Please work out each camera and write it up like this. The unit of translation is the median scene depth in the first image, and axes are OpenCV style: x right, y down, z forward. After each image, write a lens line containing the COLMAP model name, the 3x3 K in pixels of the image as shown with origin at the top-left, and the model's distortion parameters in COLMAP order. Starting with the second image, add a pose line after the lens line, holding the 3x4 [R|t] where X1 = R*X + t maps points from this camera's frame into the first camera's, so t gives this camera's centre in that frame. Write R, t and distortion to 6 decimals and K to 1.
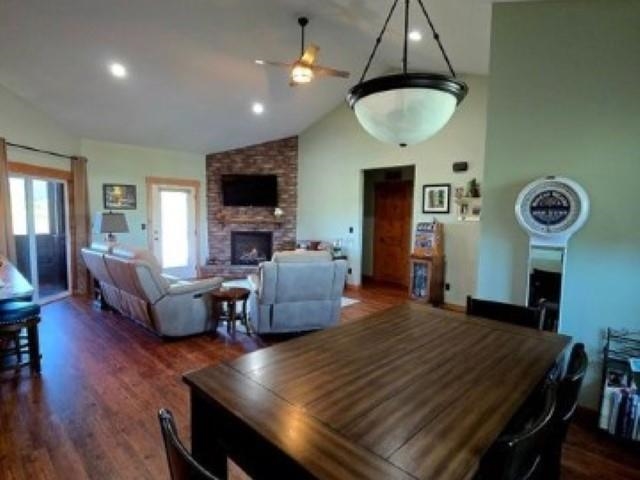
lens RADIAL K [[349.9, 0, 324.5], [0, 349.9, 240.6], [0, 0, 1]] dist [-0.000991, -0.001374]
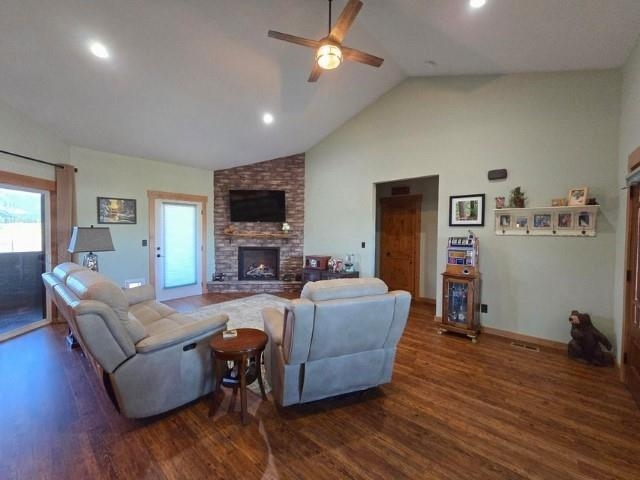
lens RADIAL K [[262.4, 0, 320.9], [0, 262.4, 236.3], [0, 0, 1]] dist [-0.002499, -0.000375]
pose [[0.998857, -0.006879, 0.047305, -0.087101], [0.009450, 0.998478, -0.054345, -0.017199], [-0.046859, 0.054729, 0.997401, 0.313528]]
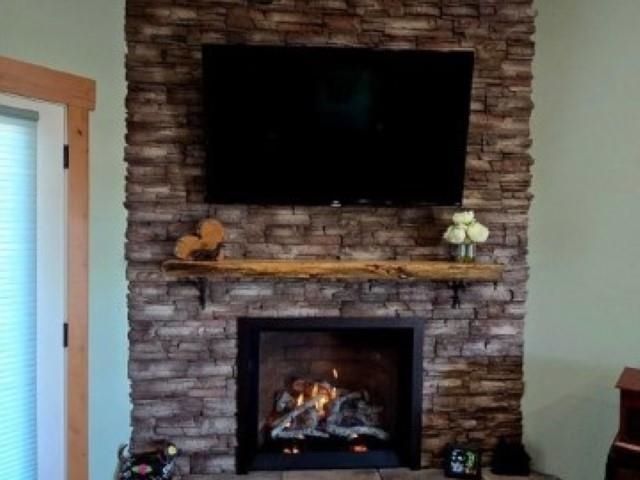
lens RADIAL K [[426.7, 0, 320.0], [0, 426.7, 240.0], [0, 0, 1]] dist [-0.002936, -0.001201]
pose [[0.998439, -0.004153, 0.055705, -0.303793], [0.007554, 0.998110, -0.060984, -0.077621], [-0.055347, 0.061309, 0.996583, 0.959250]]
